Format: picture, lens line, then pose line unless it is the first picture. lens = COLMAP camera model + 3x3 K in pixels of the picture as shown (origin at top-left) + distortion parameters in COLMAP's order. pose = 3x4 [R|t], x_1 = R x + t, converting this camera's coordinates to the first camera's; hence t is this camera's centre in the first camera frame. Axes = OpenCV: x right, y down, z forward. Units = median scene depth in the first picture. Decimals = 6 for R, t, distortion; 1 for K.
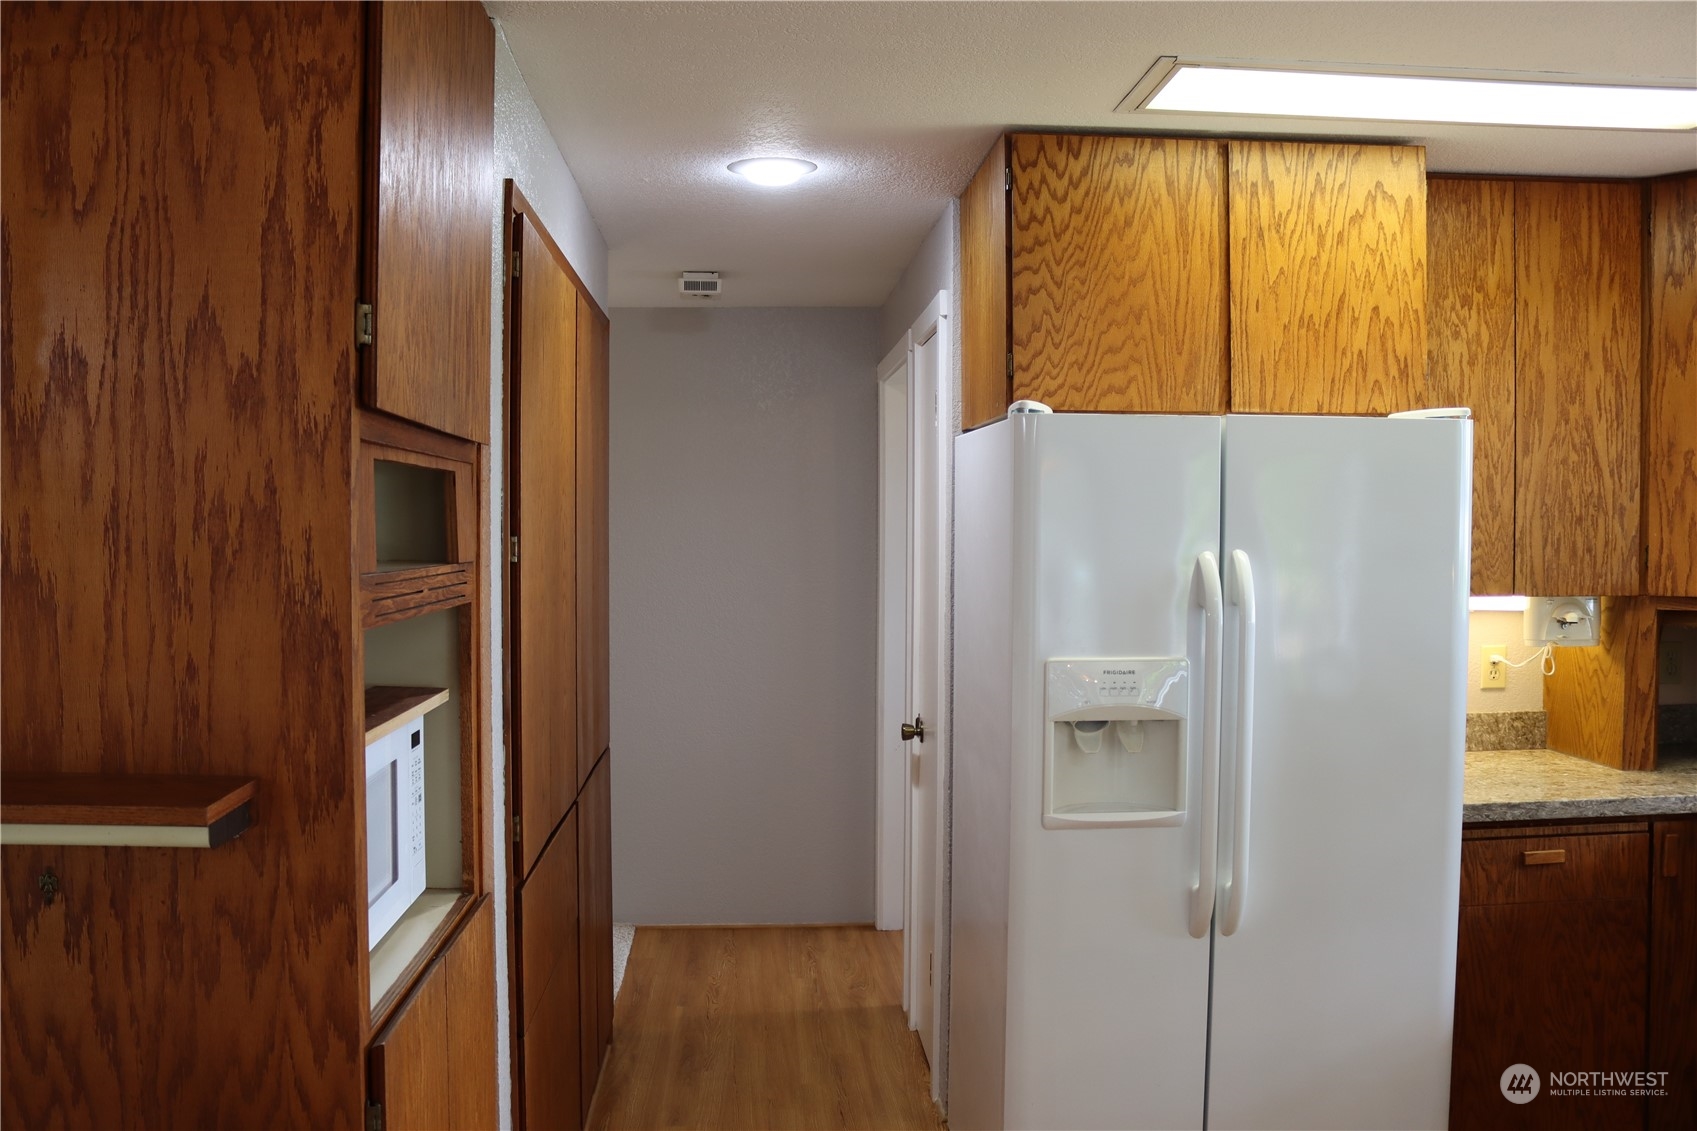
lens RADIAL K [[1394.8, 0, 830.2], [0, 1394.8, 570.3], [0, 0, 1]] dist [-0.152567, 0.123193]
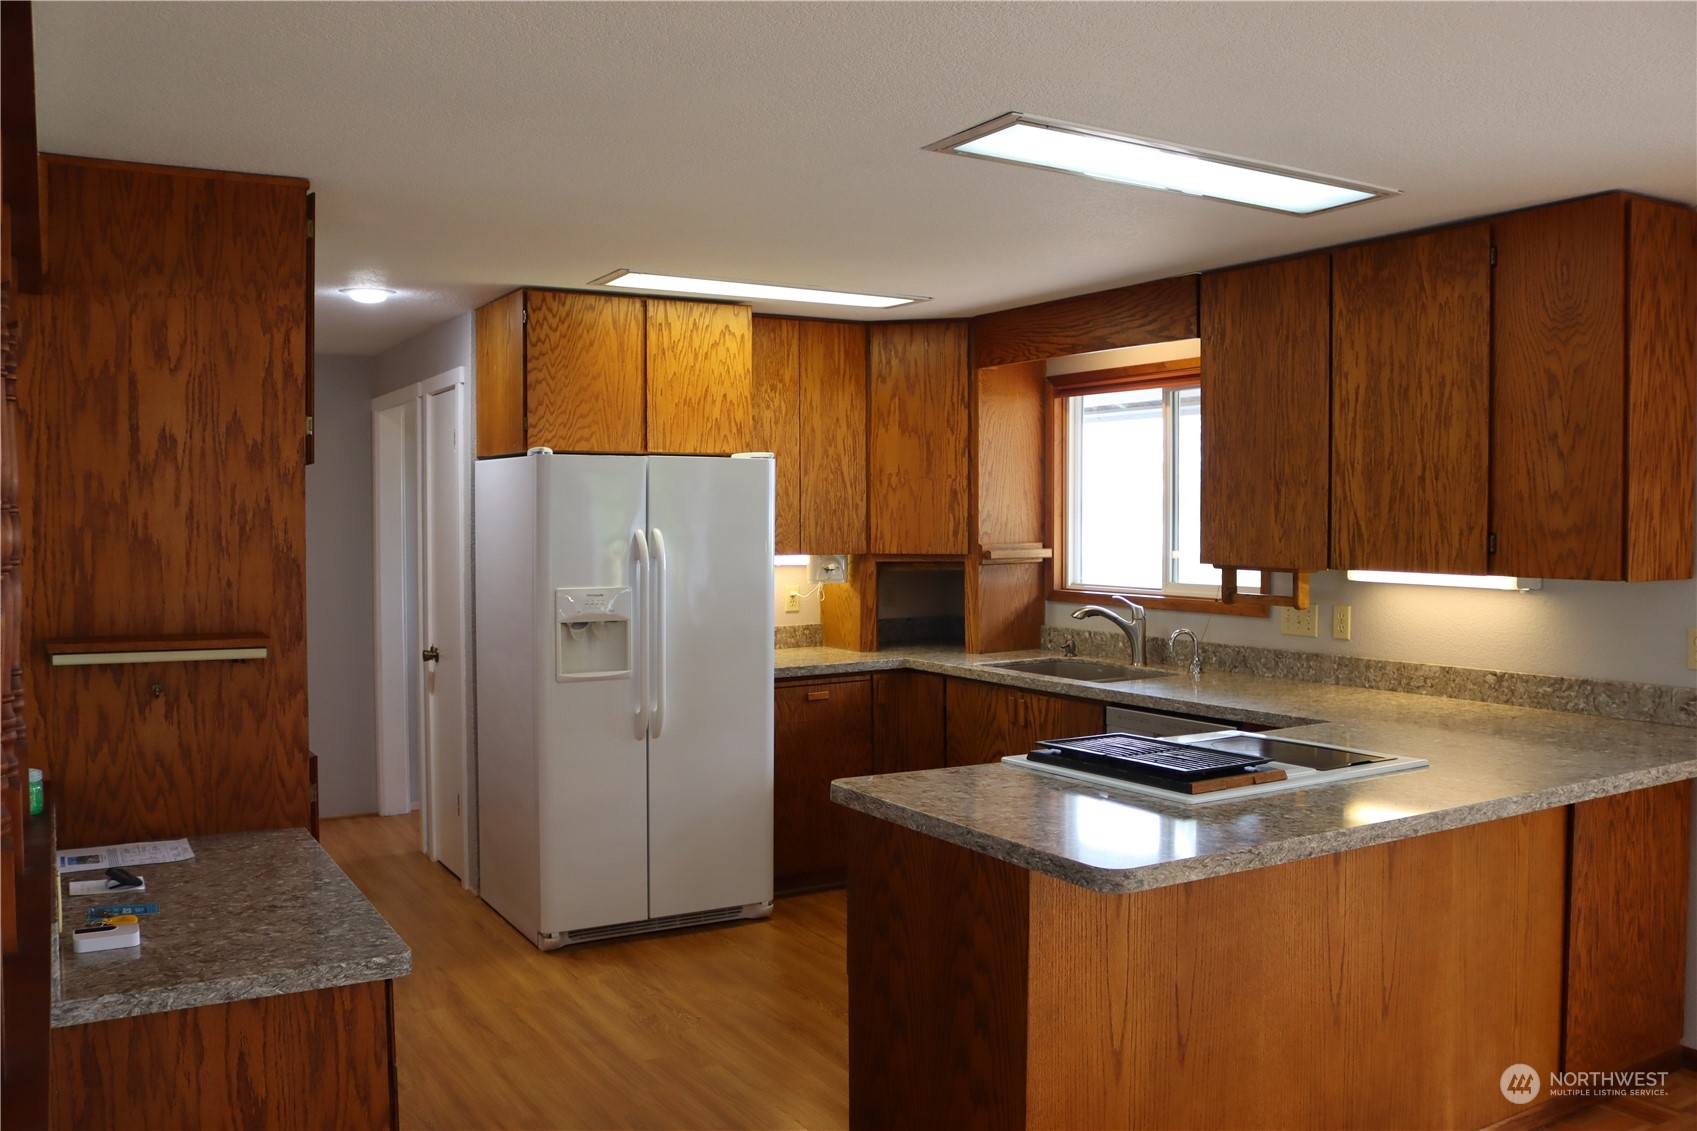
lens RADIAL K [[1394.8, 0, 830.2], [0, 1394.8, 570.3], [0, 0, 1]] dist [-0.152567, 0.123193]
pose [[0.893325, -0.018759, 0.449019, -0.313650], [0.015922, 0.999822, 0.010094, 0.024185], [-0.449129, -0.001868, 0.893465, -0.727851]]
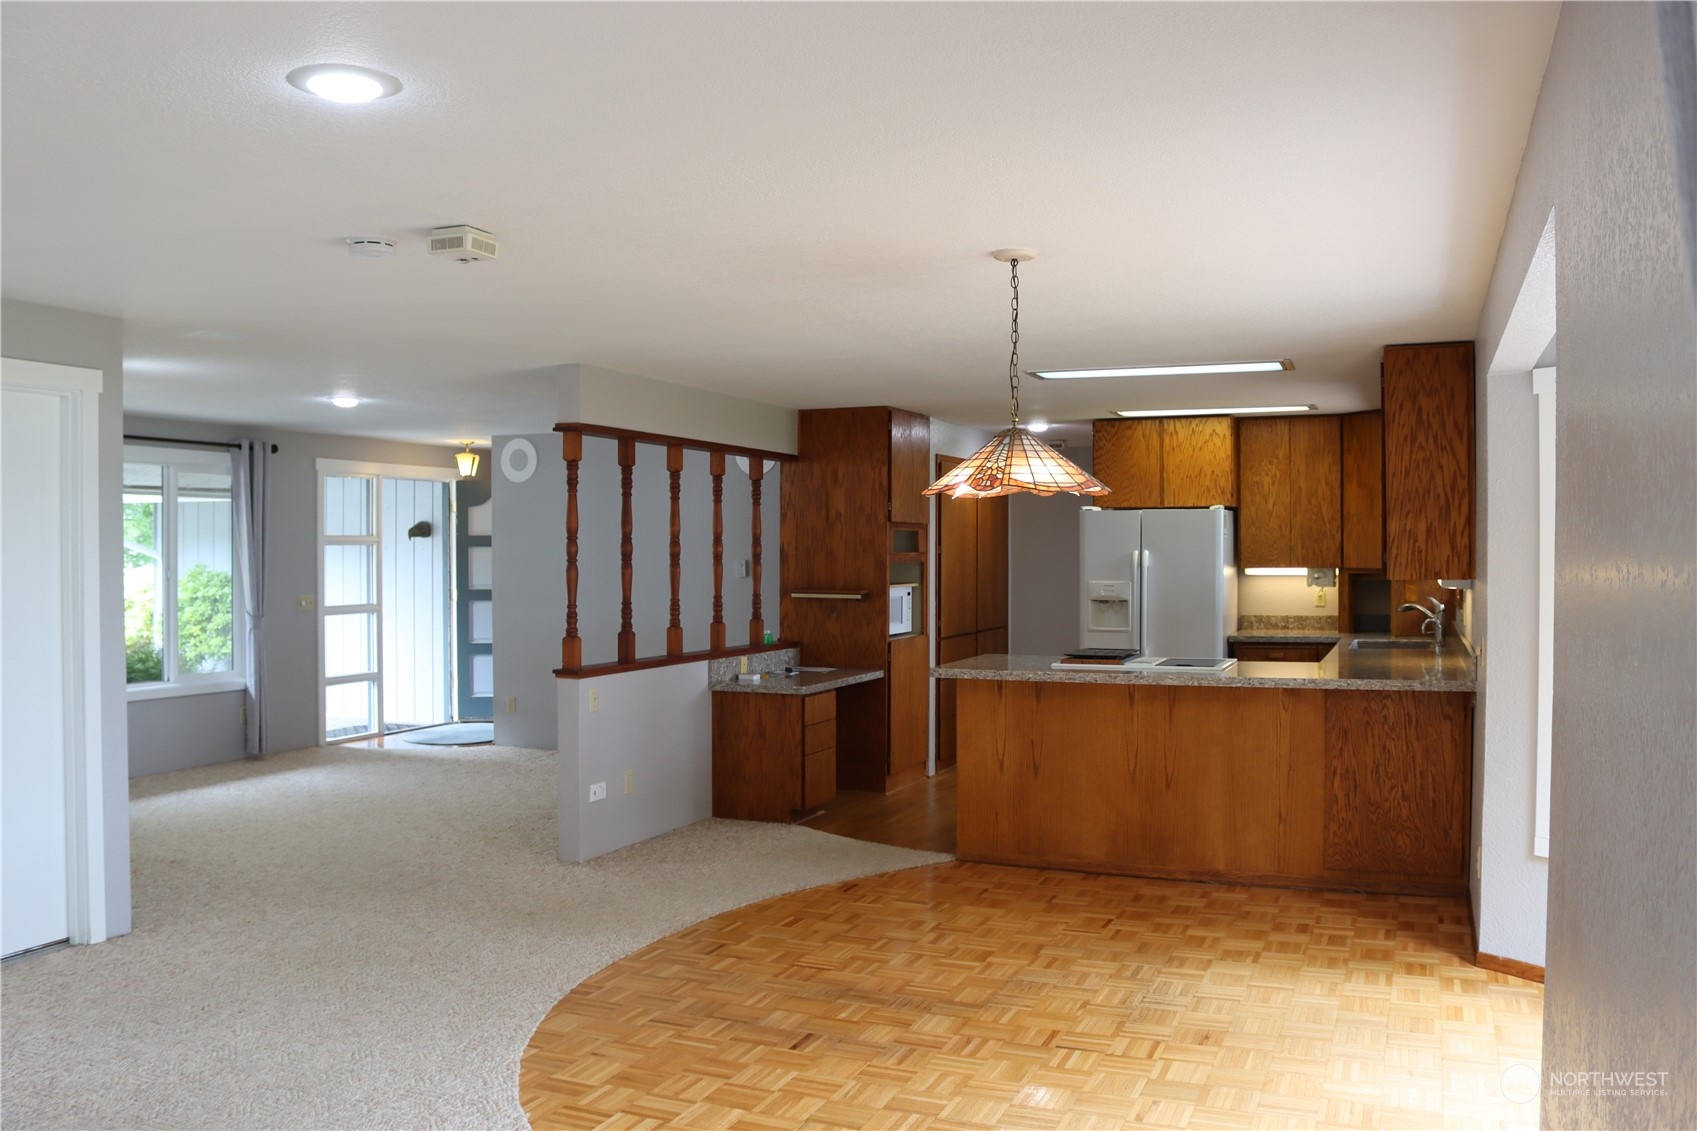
lens RADIAL K [[1394.8, 0, 830.2], [0, 1394.8, 570.3], [0, 0, 1]] dist [-0.152567, 0.123193]
pose [[0.892382, 0.003965, -0.451263, 1.047085], [-0.010880, 0.999860, -0.012729, 0.079041], [0.451149, 0.016269, 0.892300, -2.171242]]
